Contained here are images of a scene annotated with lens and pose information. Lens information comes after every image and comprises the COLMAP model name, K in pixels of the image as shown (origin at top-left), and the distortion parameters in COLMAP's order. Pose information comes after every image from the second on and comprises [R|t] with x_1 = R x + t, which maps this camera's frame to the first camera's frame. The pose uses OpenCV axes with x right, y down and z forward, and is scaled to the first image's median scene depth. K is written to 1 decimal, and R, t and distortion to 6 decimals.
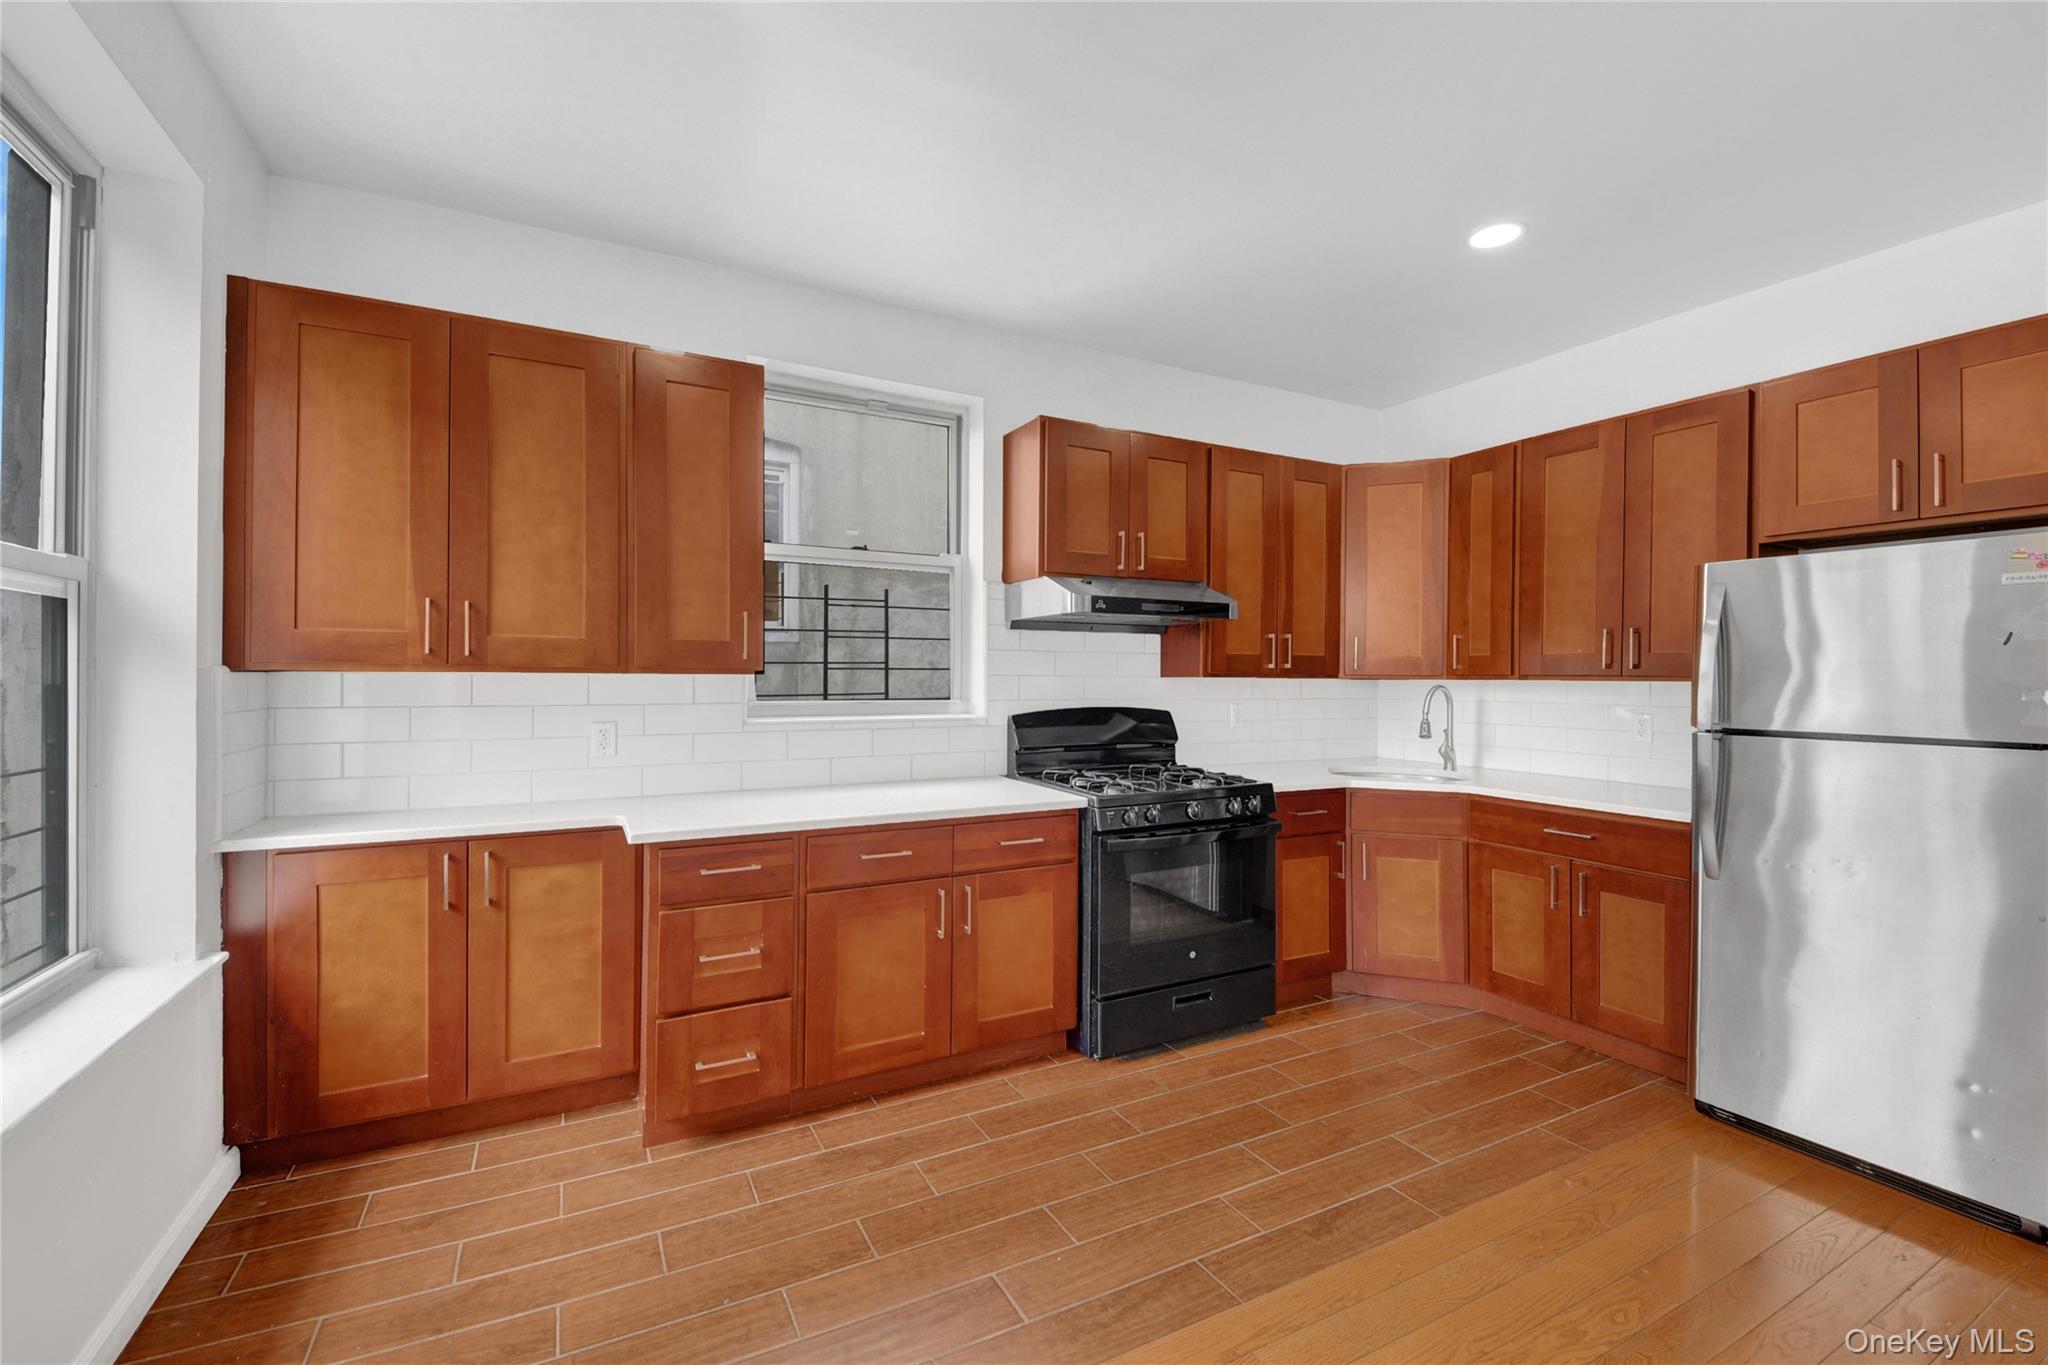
lens RADIAL K [[833.1, 0, 1024.0], [0, 833.1, 682.5], [0, 0, 1]] dist [0.012631, -0.000182]
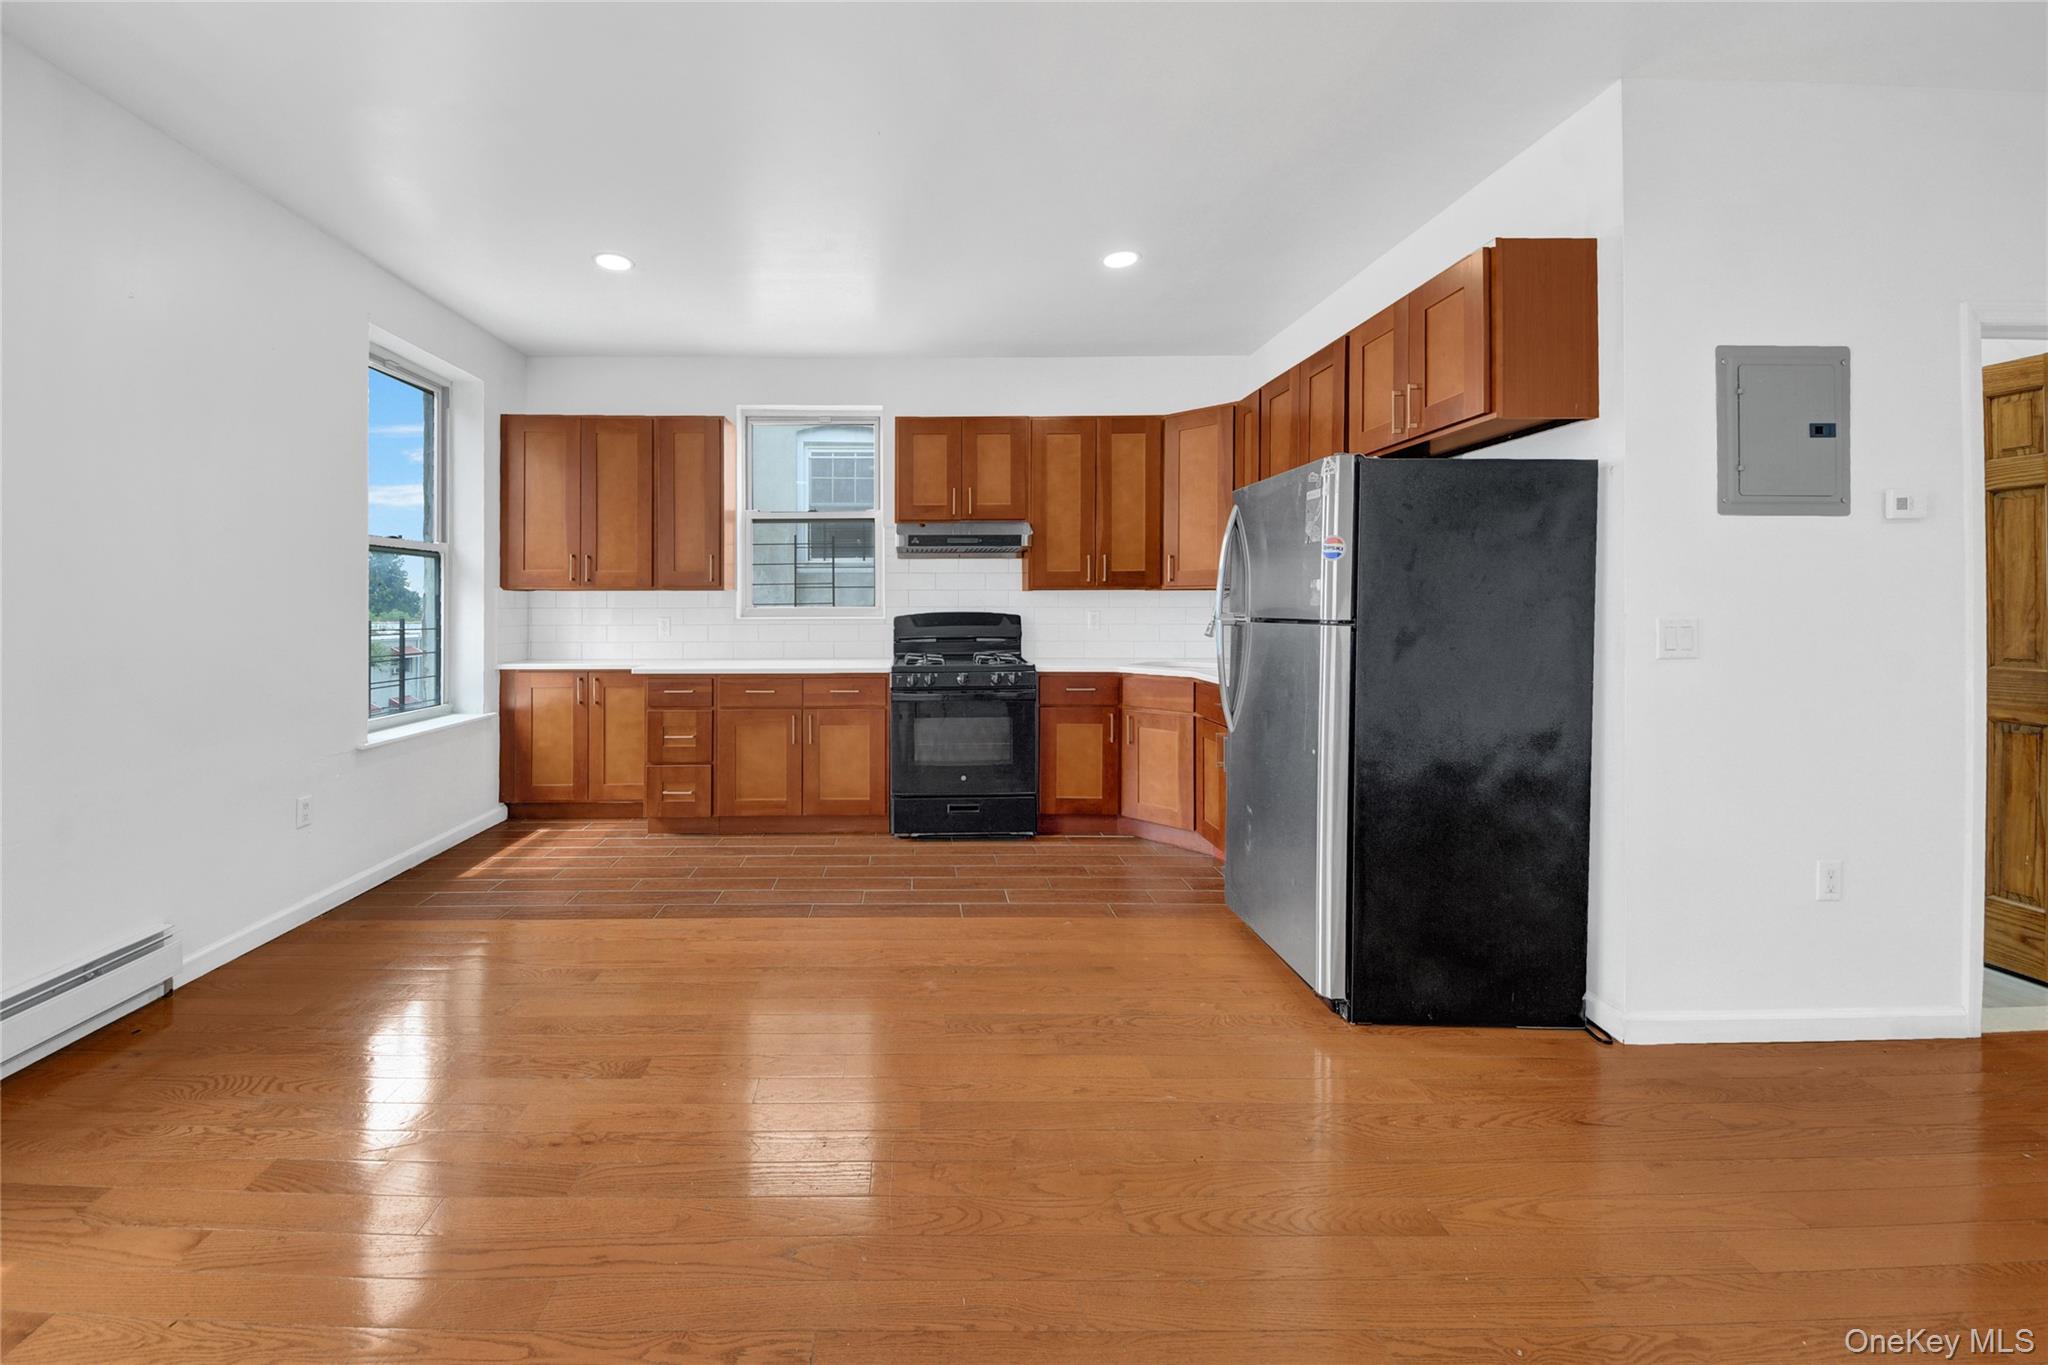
lens RADIAL K [[766.9, 0, 877.8], [0, 766.9, 609.6], [0, 0, 1]] dist [0.020135, -0.008335]
pose [[0.877214, -0.001898, -0.480096, 0.766674], [0.001037, 0.999997, -0.002057, 0.037366], [0.480099, 0.001307, 0.877213, -0.267639]]
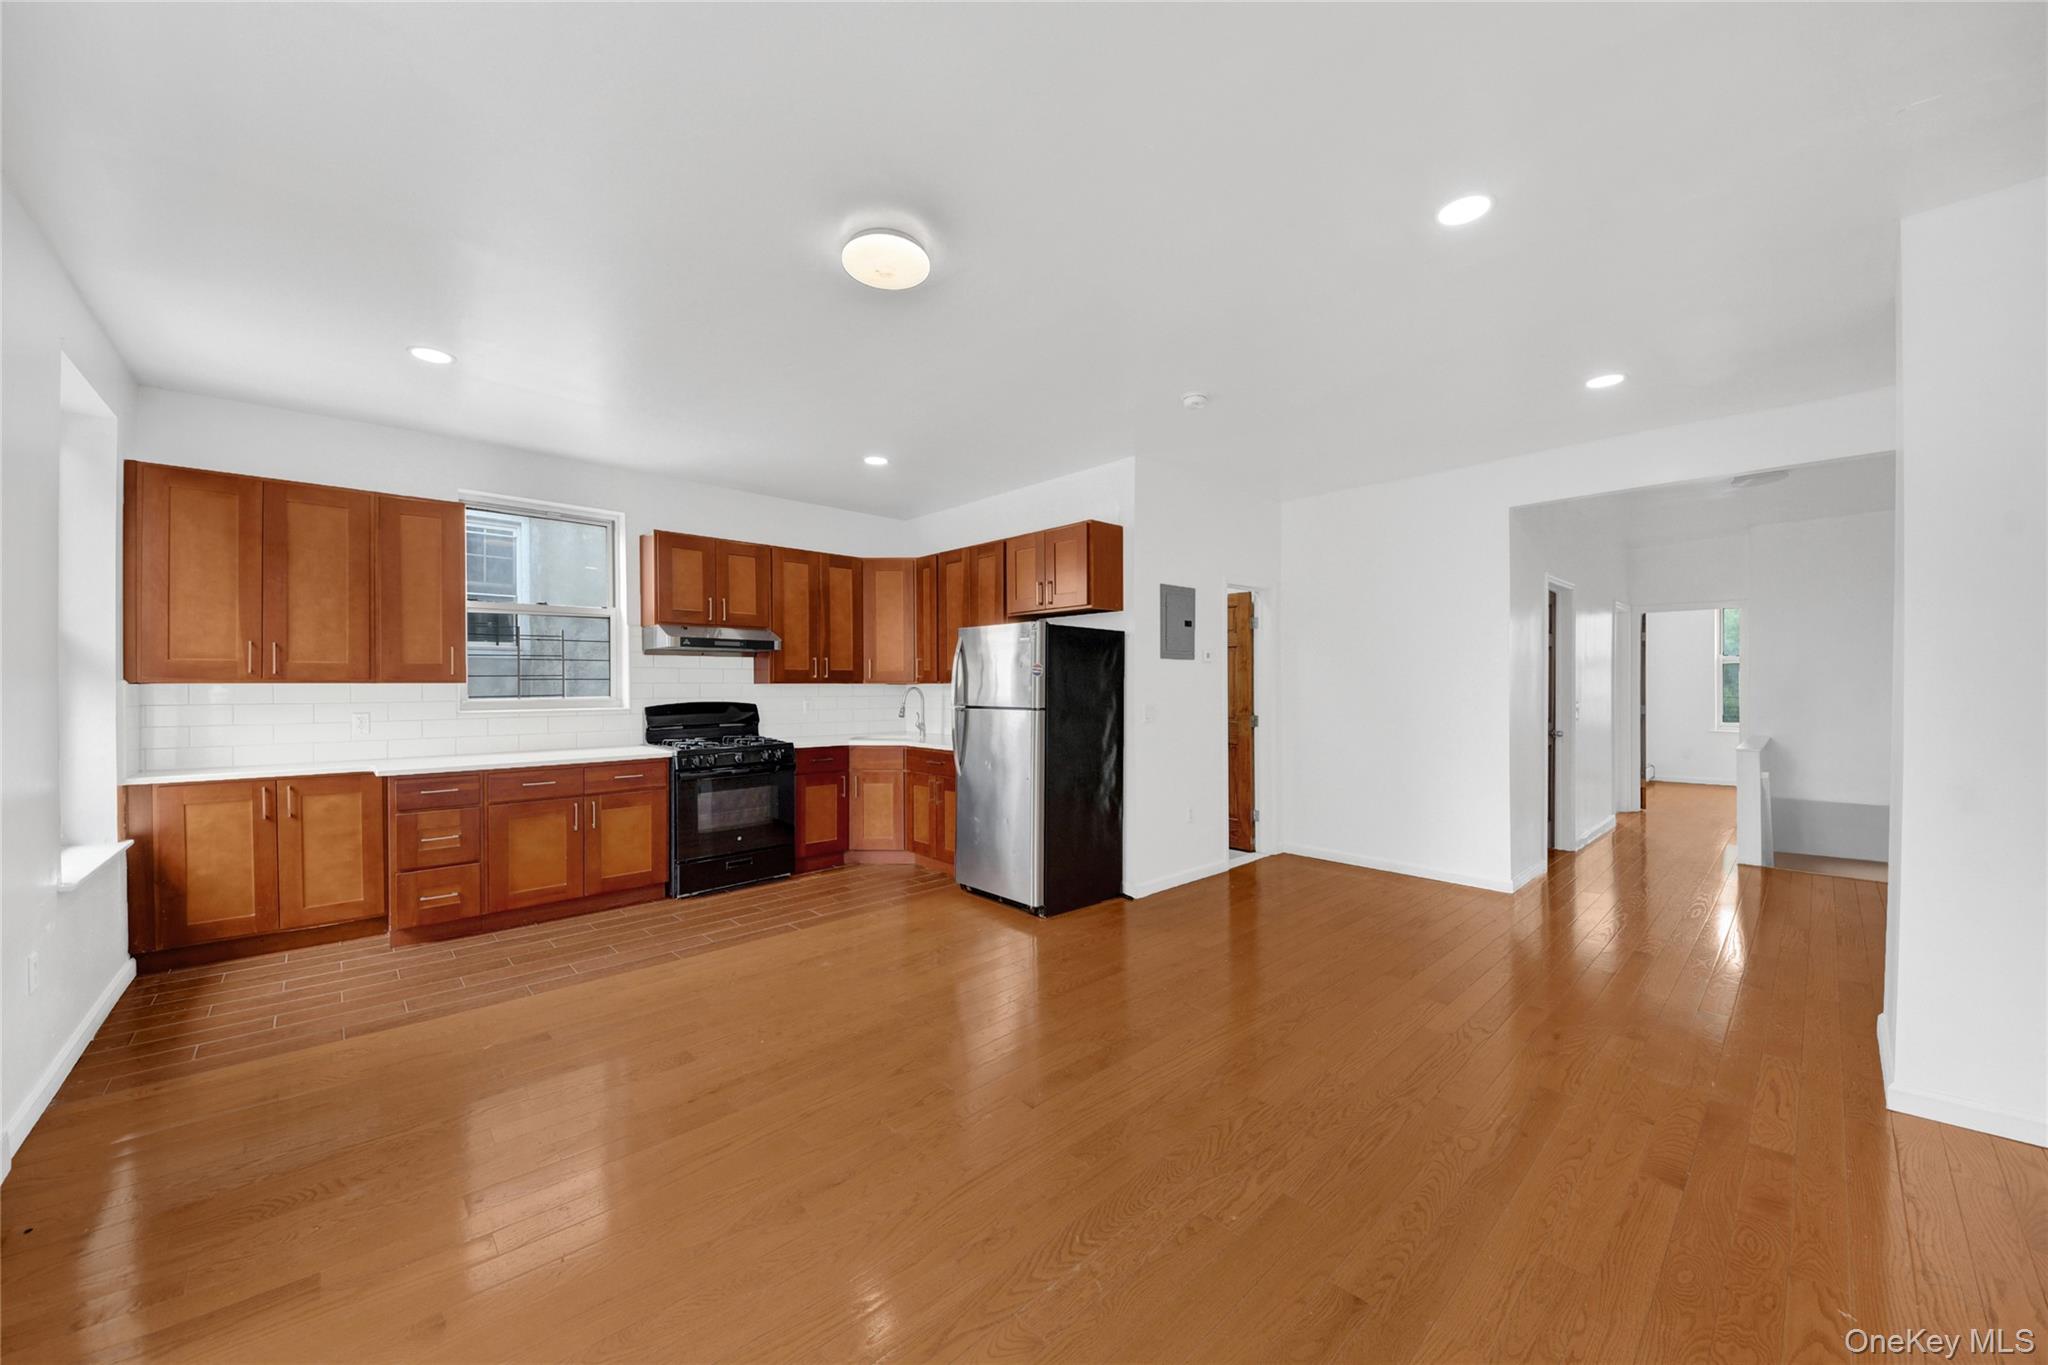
lens RADIAL K [[732.1, 0, 975.6], [0, 732.1, 691.8], [0, 0, 1]] dist [-0.000558, -0.015200]
pose [[0.977174, -0.008675, 0.212265, 0.393558], [0.007715, 0.999956, 0.005346, 0.007609], [-0.212302, -0.003587, 0.977198, -0.689367]]
